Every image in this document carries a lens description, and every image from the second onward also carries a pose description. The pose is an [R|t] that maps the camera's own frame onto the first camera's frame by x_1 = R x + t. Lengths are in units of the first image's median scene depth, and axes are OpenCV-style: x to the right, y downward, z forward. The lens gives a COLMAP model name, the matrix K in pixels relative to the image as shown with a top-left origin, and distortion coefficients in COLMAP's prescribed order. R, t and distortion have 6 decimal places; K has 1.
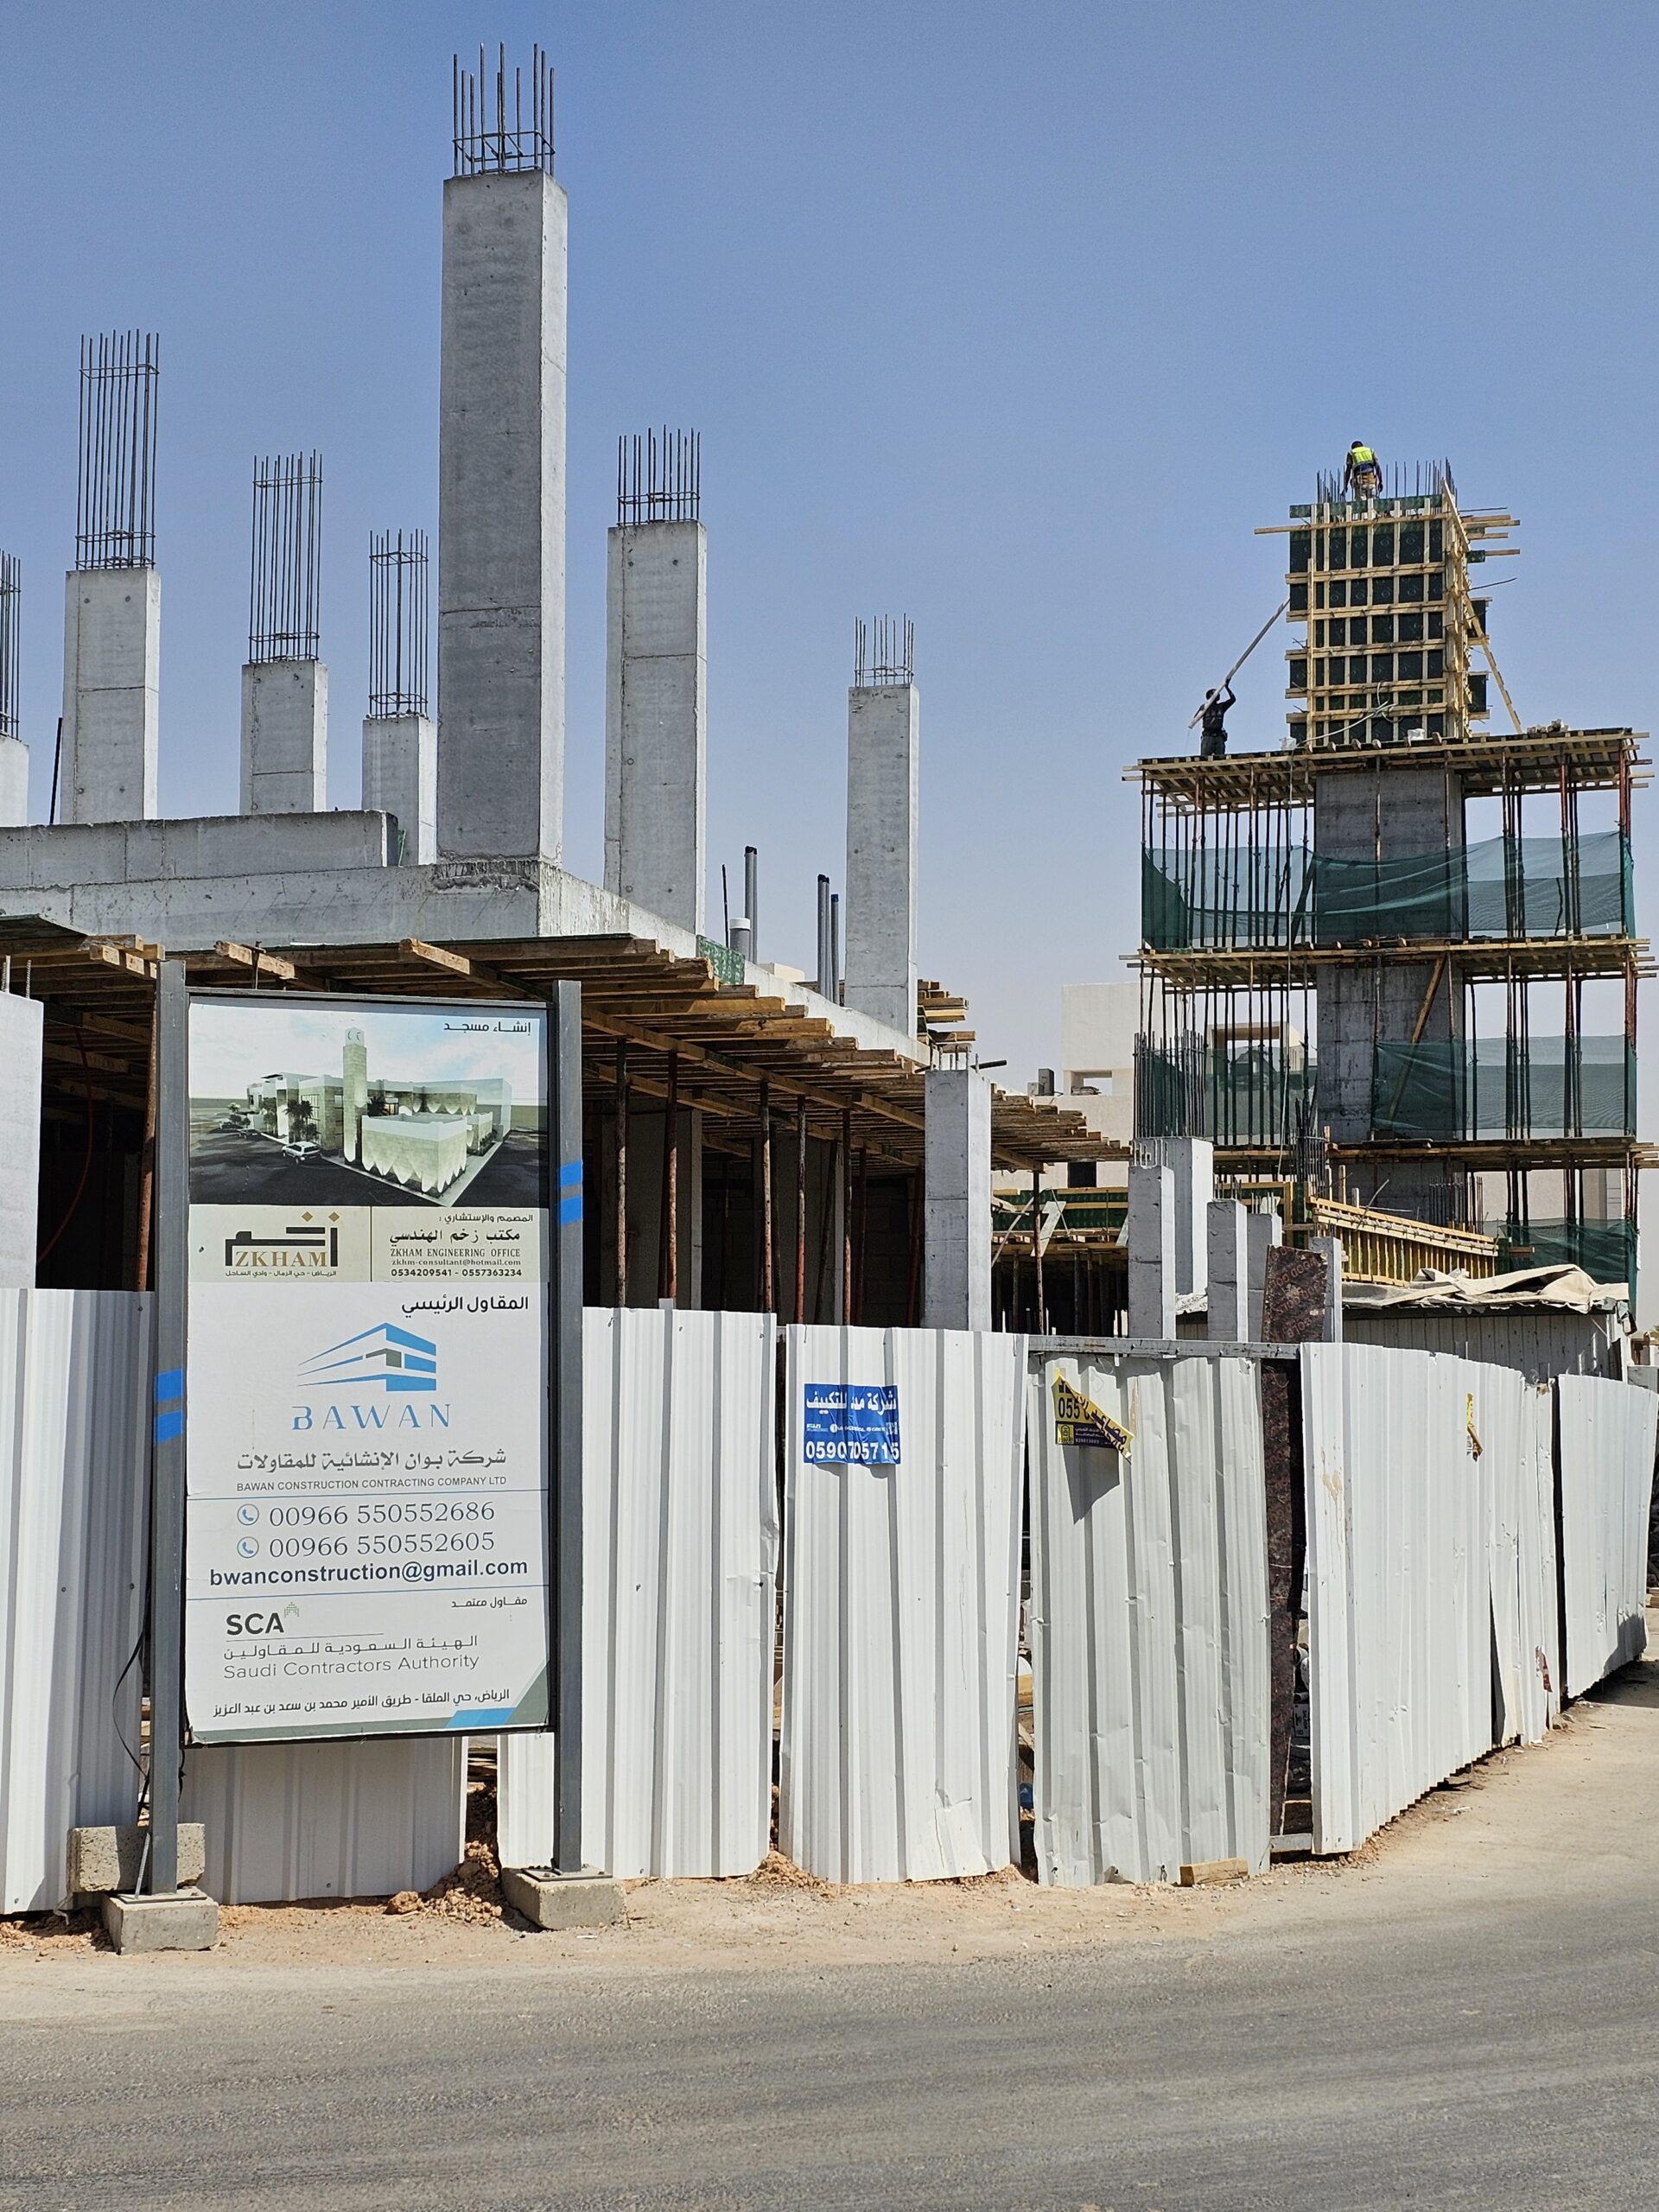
lens RADIAL K [[3319.9, 0, 852.8], [0, 3319.9, 1131.4], [0, 0, 1]] dist [0.294582, -1.163279]
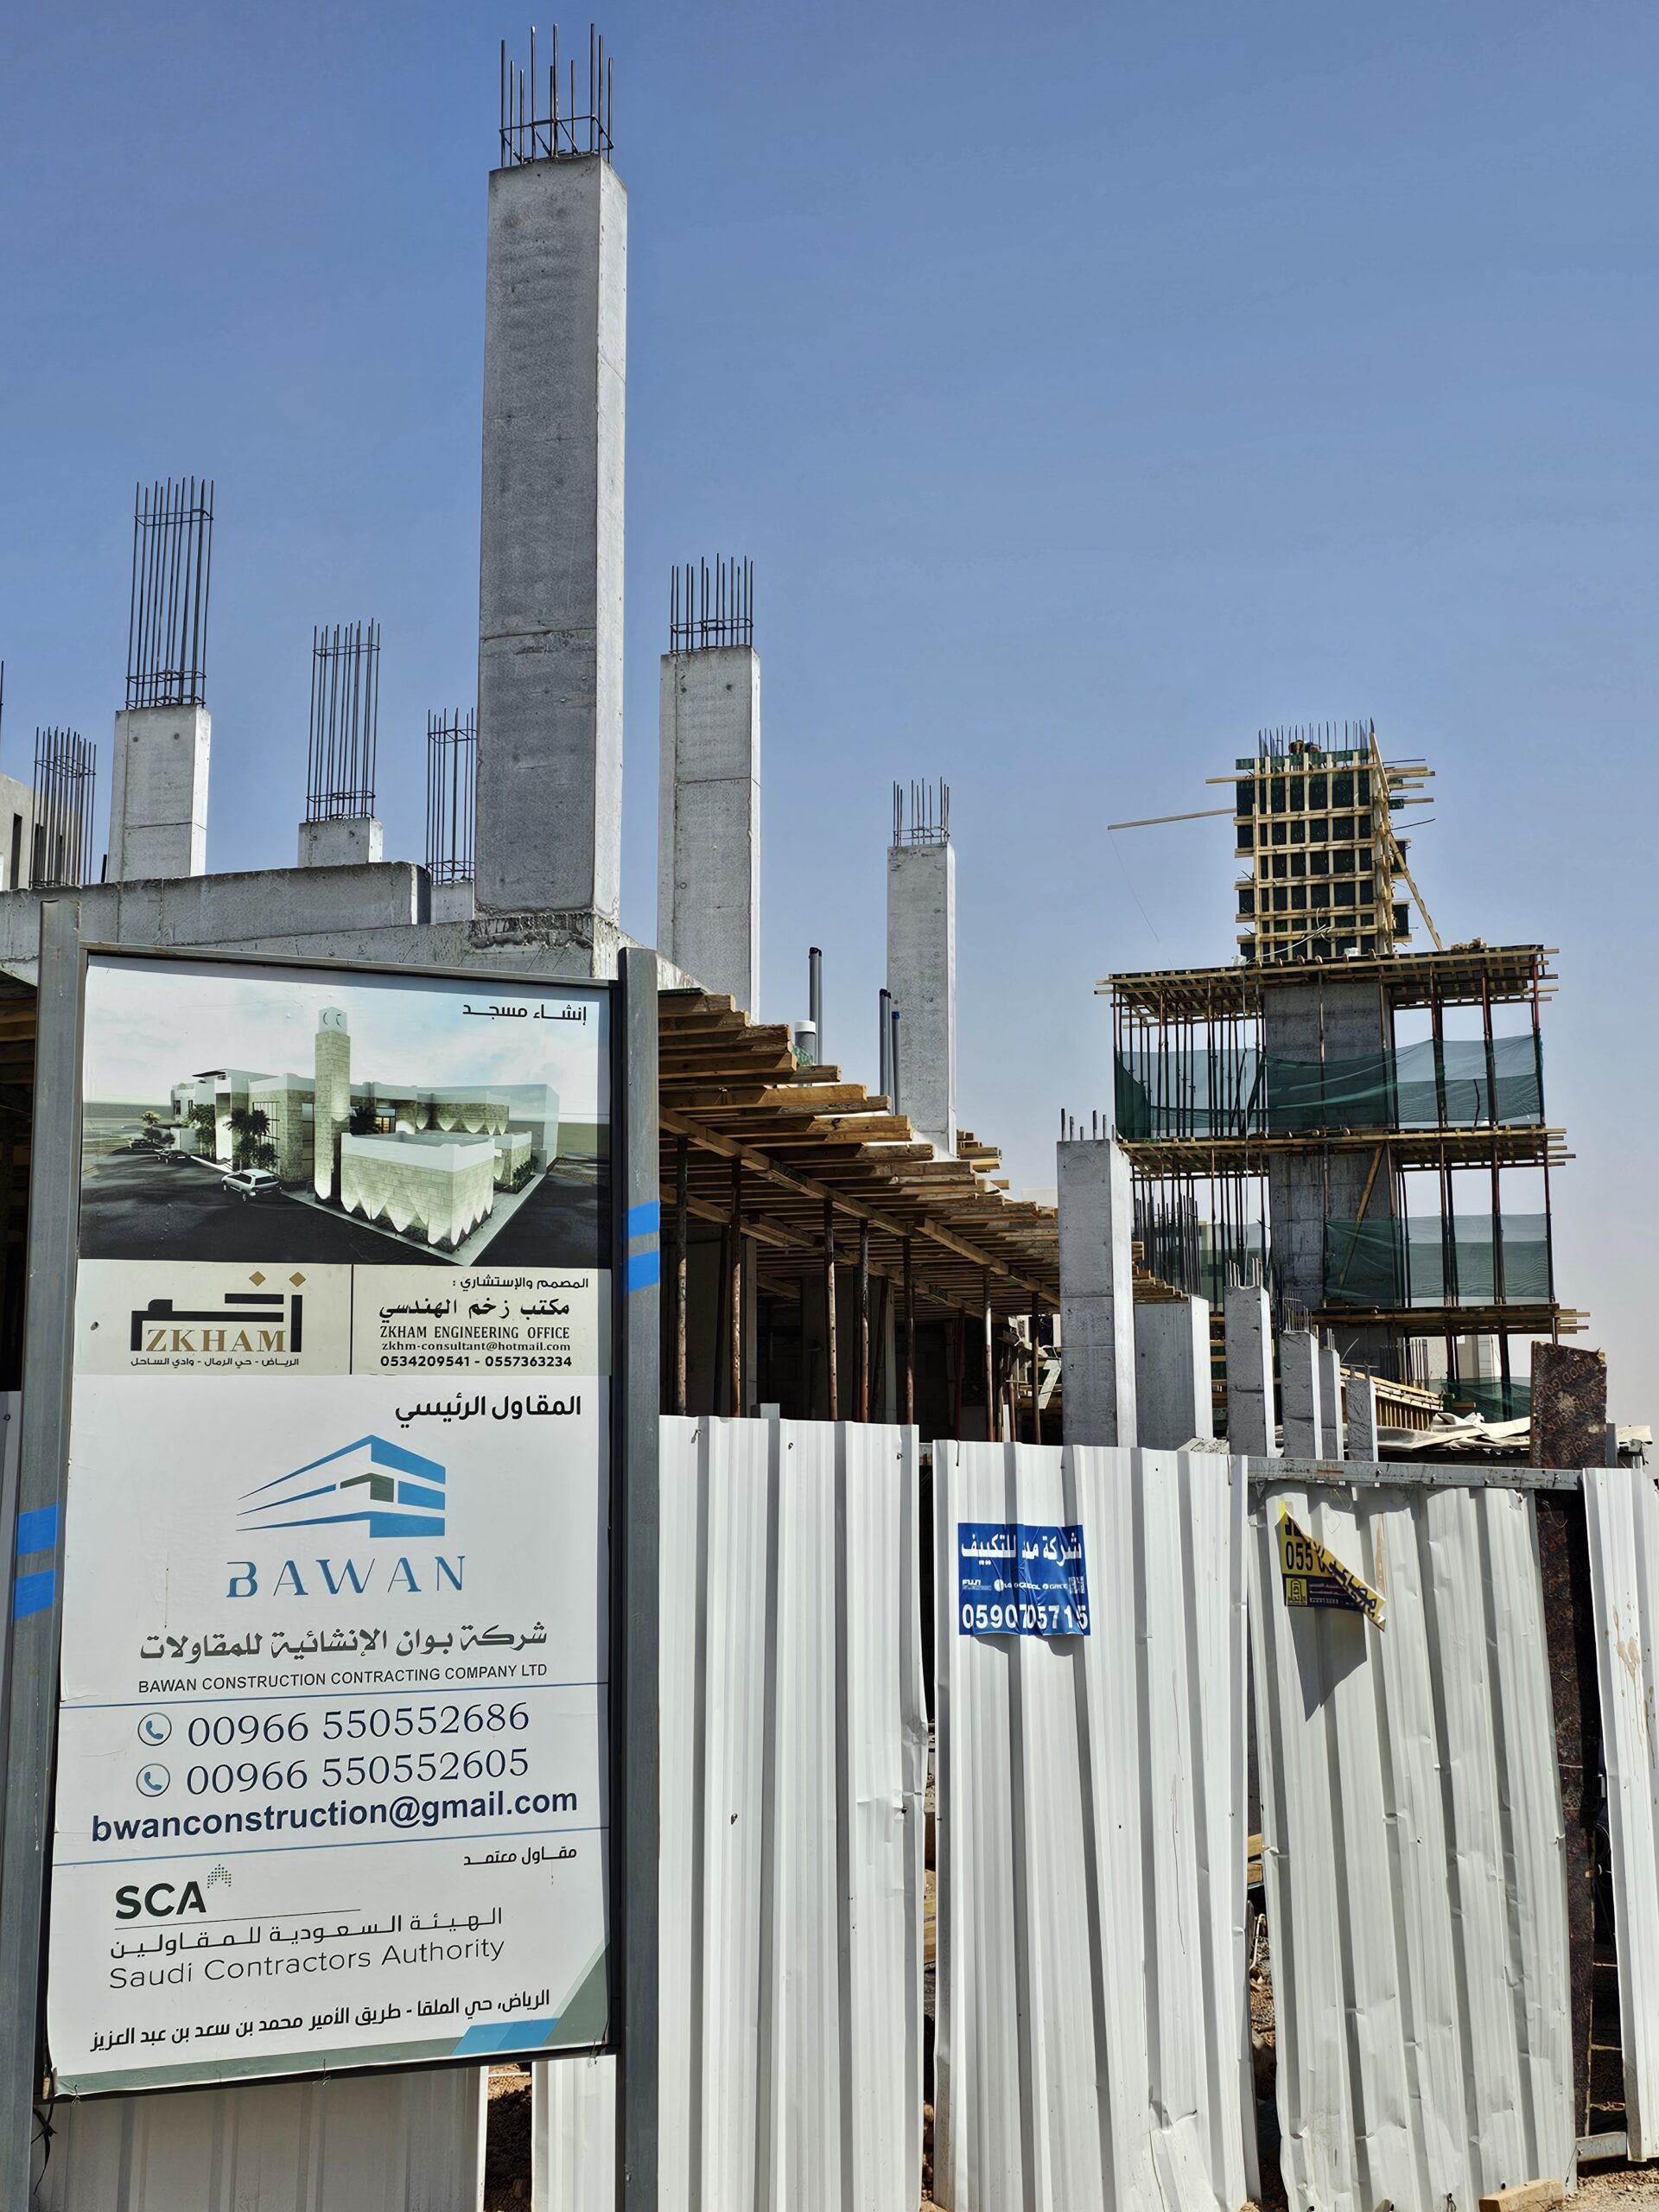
lens RADIAL K [[2628.2, 0, 861.3], [0, 2628.2, 1083.8], [0, 0, 1]] dist [0.224757, -0.616160]
pose [[0.999919, -0.004542, 0.011880, -0.035174], [0.005612, 0.995772, -0.091689, 0.027585], [-0.011413, 0.091749, 0.995717, 0.346217]]
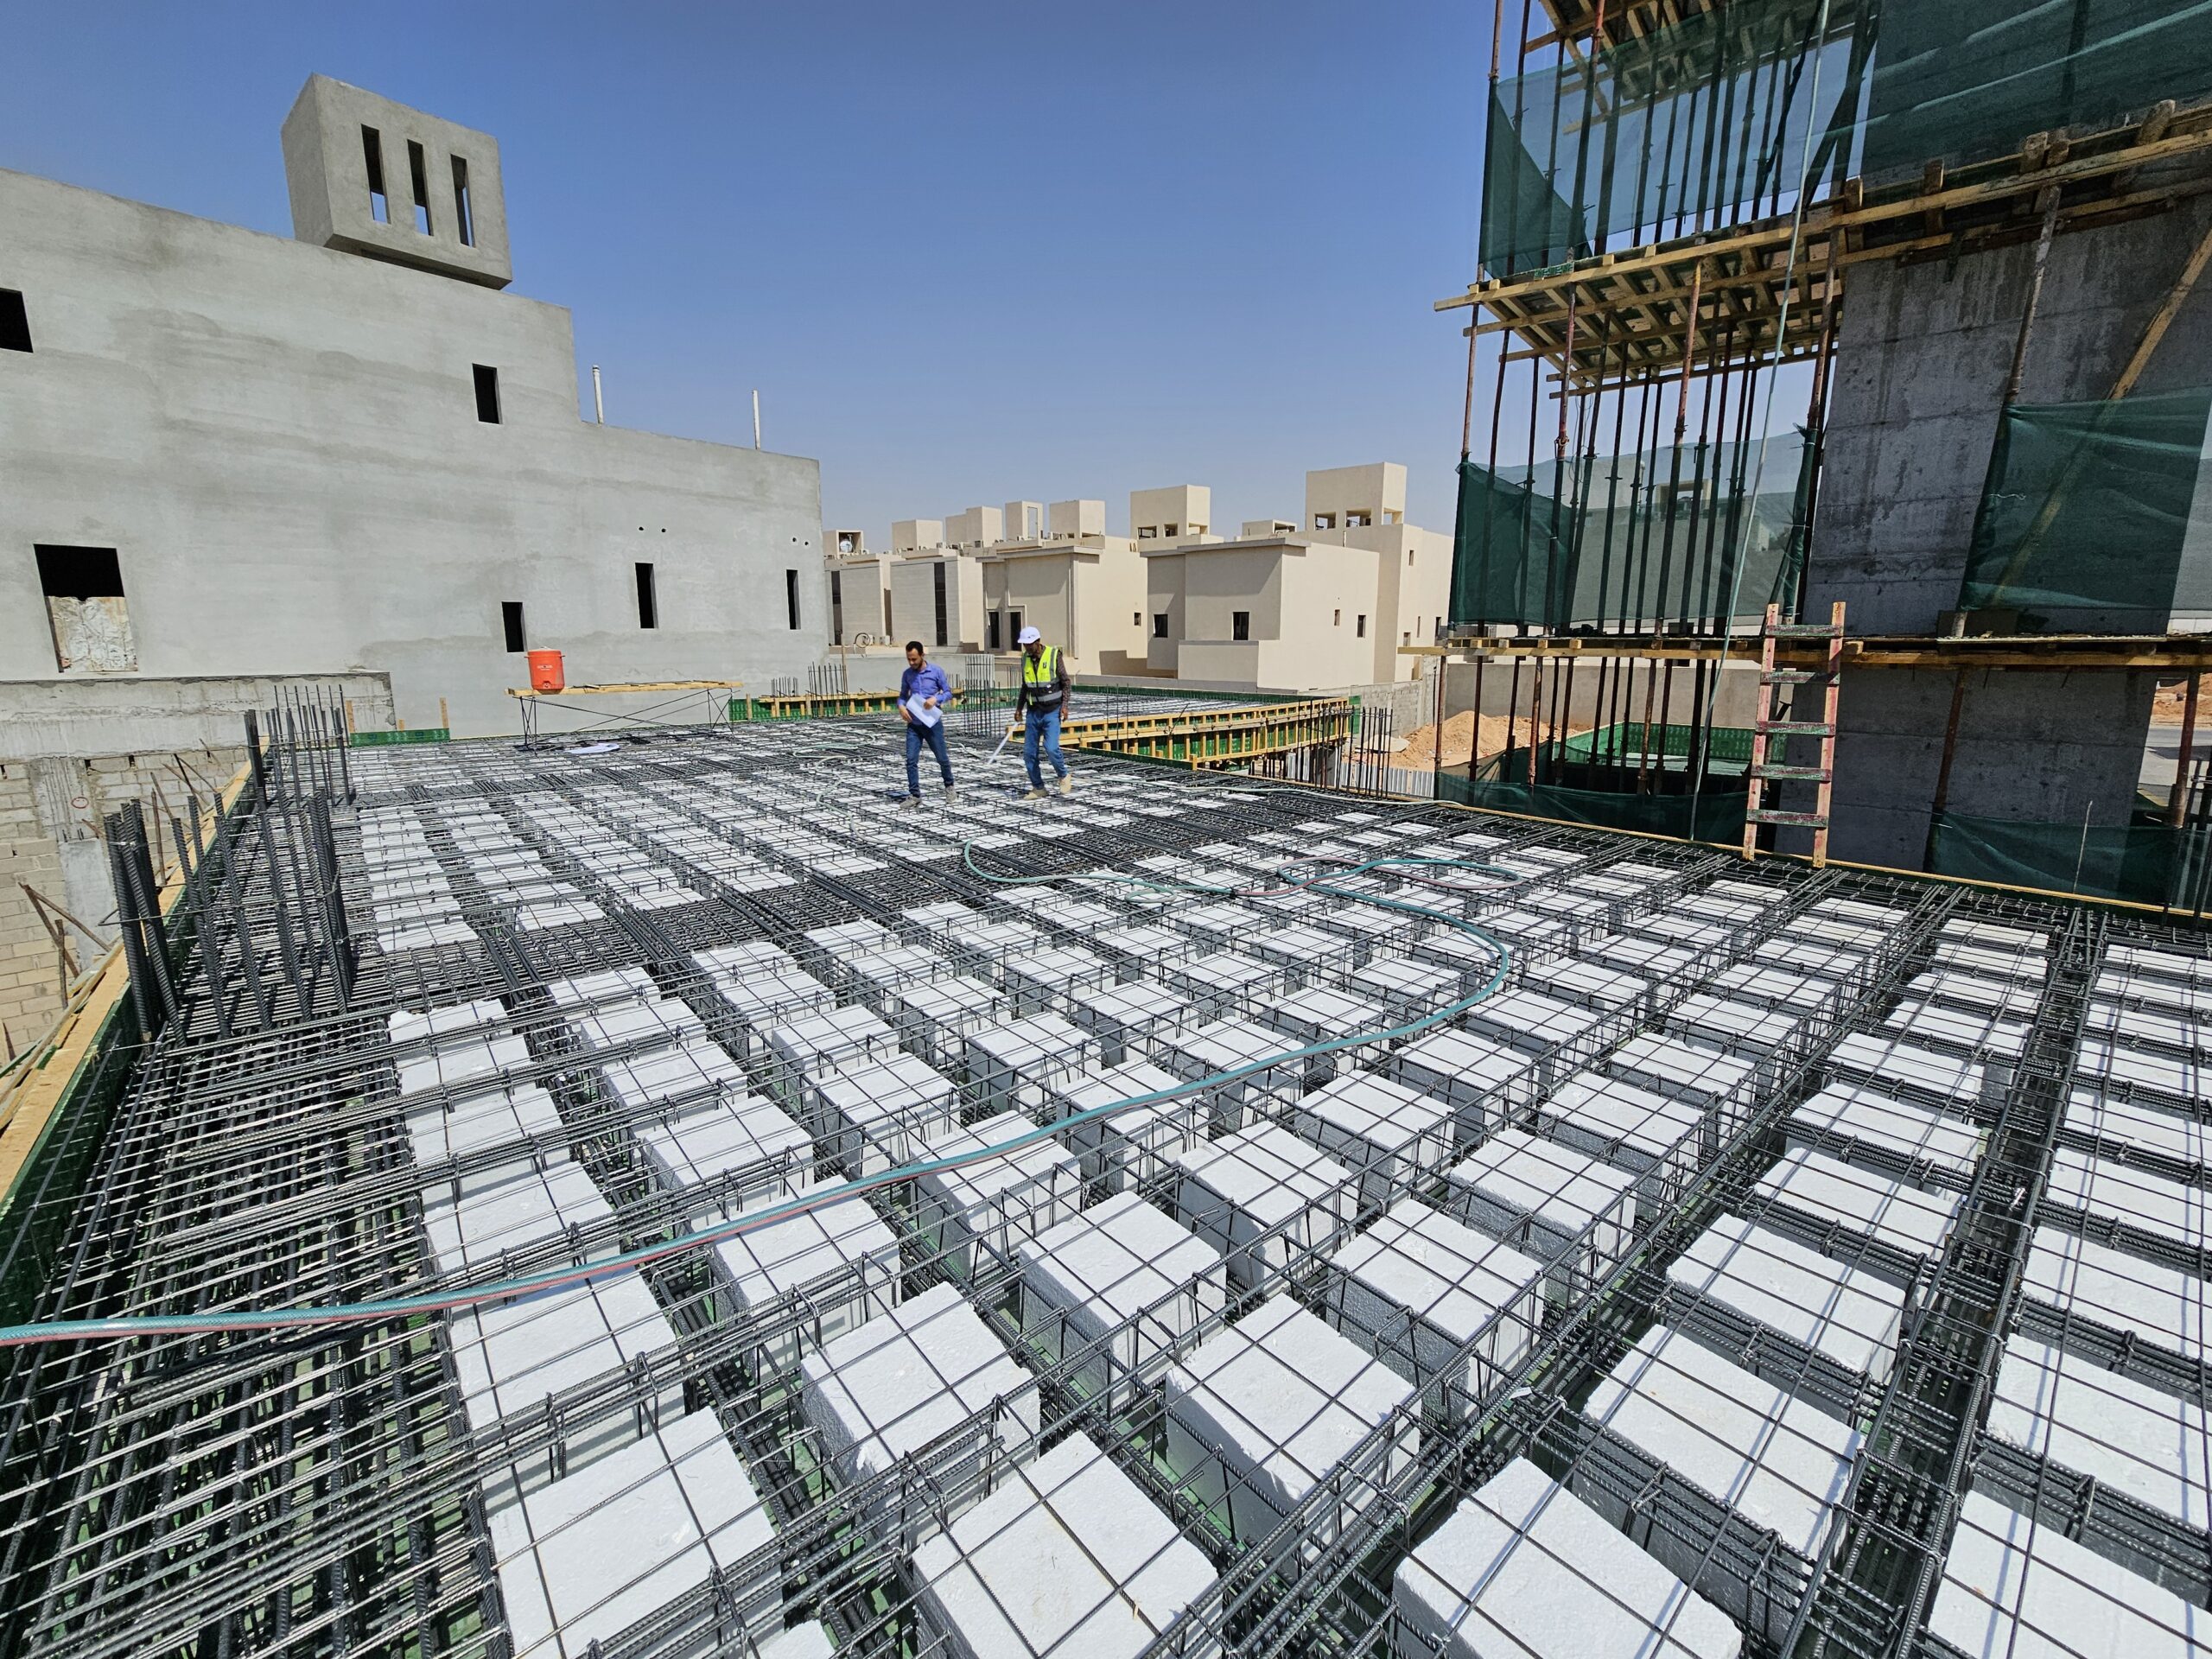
lens RADIAL K [[909.4, 0, 1109.2], [0, 909.4, 785.1], [0, 0, 1]] dist [0.000616, -0.000553]
pose [[0.910298, 0.060805, -0.409464, 0.327421], [0.046013, 0.968161, 0.246064, -0.043359], [0.411389, -0.242832, 0.878516, 2.711213]]
